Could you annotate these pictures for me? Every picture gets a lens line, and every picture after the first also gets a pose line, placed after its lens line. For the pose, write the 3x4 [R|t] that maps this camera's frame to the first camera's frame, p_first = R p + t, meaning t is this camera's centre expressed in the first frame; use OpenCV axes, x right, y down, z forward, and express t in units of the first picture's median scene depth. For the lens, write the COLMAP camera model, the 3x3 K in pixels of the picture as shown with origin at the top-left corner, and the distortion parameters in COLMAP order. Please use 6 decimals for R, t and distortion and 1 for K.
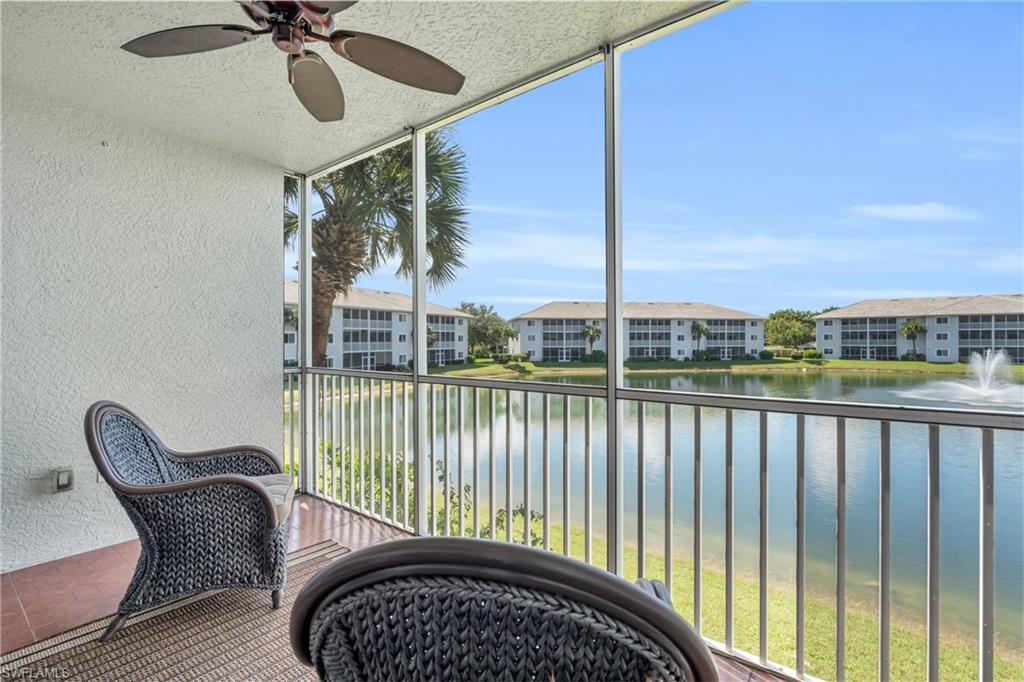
lens RADIAL K [[471.0, 0, 513.4], [0, 471.0, 343.6], [0, 0, 1]] dist [0.005135, 0.000564]
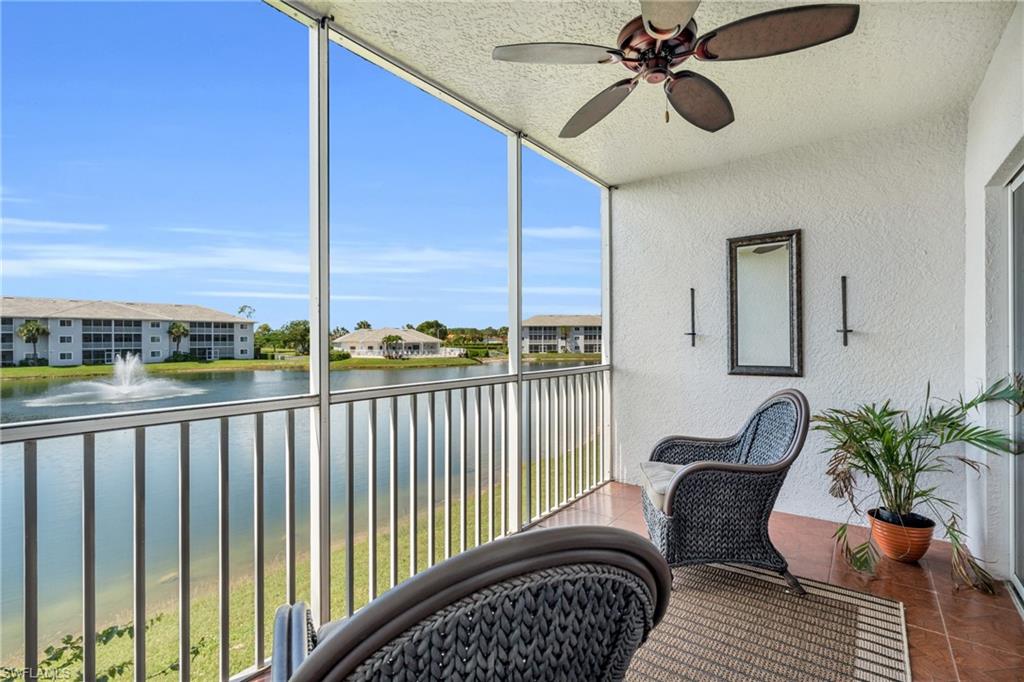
lens RADIAL K [[471.0, 0, 518.6], [0, 471.0, 336.4], [0, 0, 1]] dist [0.005135, 0.000564]
pose [[-0.032225, 0.006625, 0.999459, -0.133053], [0.015004, 0.999869, -0.006144, -0.001441], [-0.999368, 0.014798, -0.032320, 0.116425]]
